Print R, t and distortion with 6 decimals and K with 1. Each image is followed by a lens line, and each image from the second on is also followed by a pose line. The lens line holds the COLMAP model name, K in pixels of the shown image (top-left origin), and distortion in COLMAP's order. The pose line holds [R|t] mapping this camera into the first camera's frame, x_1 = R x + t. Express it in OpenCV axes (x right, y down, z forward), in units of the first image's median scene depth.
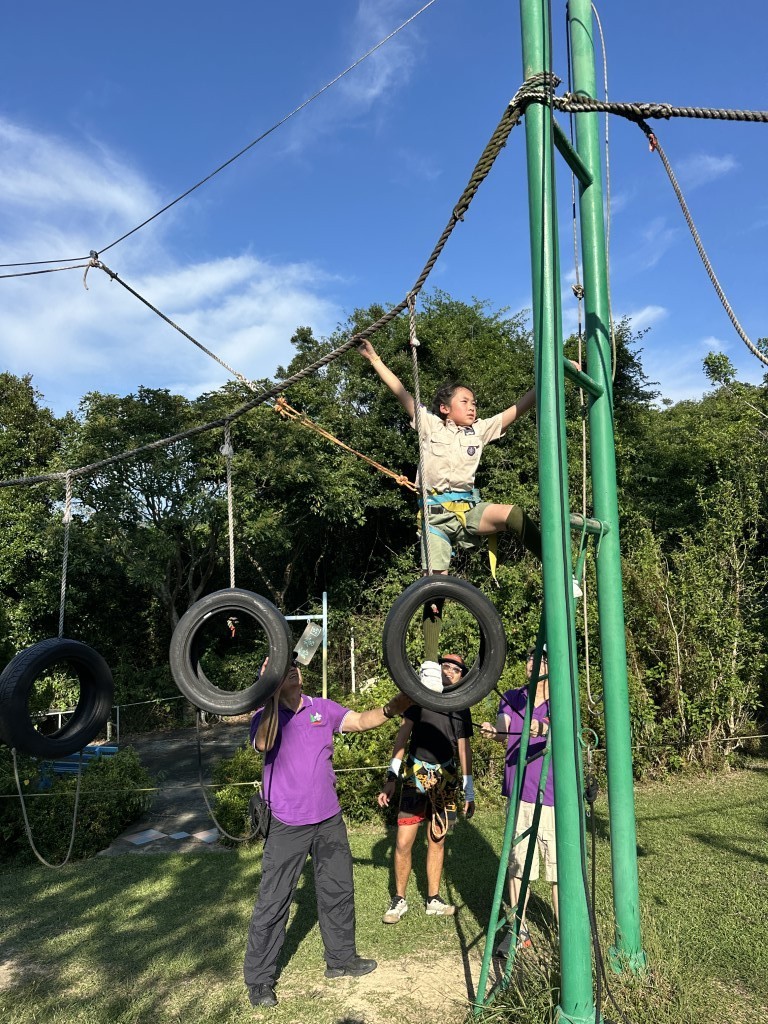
lens RADIAL K [[720.5, 0, 384.0], [0, 720.5, 512.0], [0, 0, 1]] dist [0.084718, -0.107737]
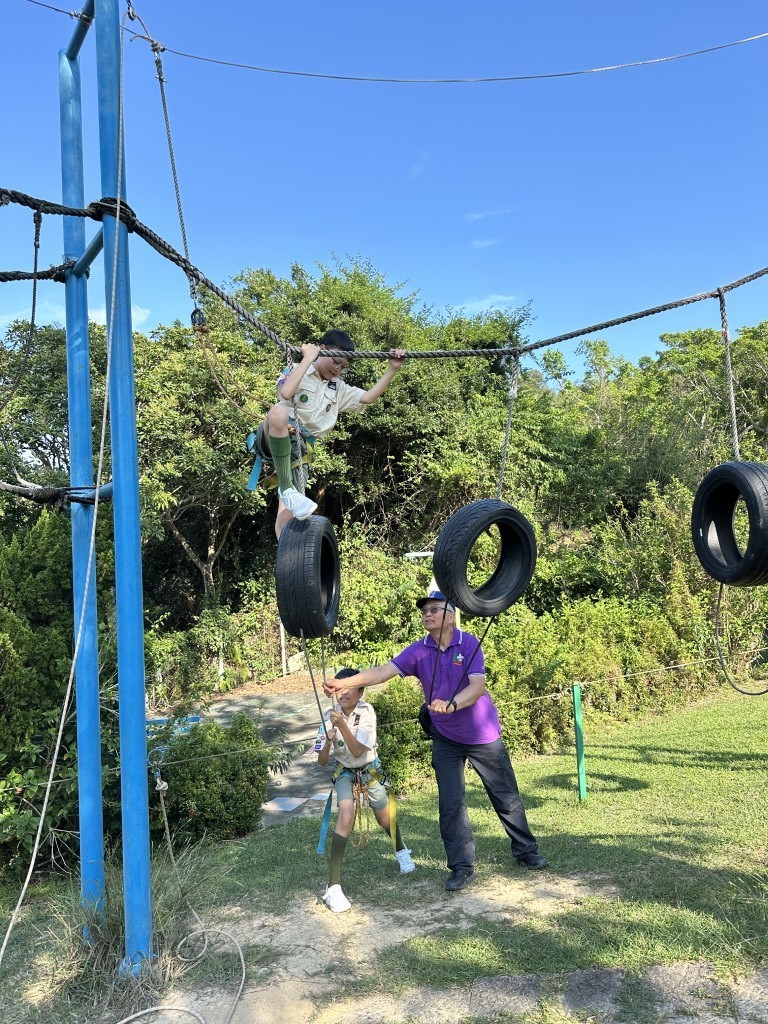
lens RADIAL K [[725.2, 0, 385.0], [0, 725.2, 505.2], [0, 0, 1]] dist [0.040583, -0.048108]
pose [[0.938444, -0.001301, 0.345429, -0.277248], [0.004411, 0.999957, -0.008217, 0.048773], [-0.345404, 0.009235, 0.938409, 0.066406]]
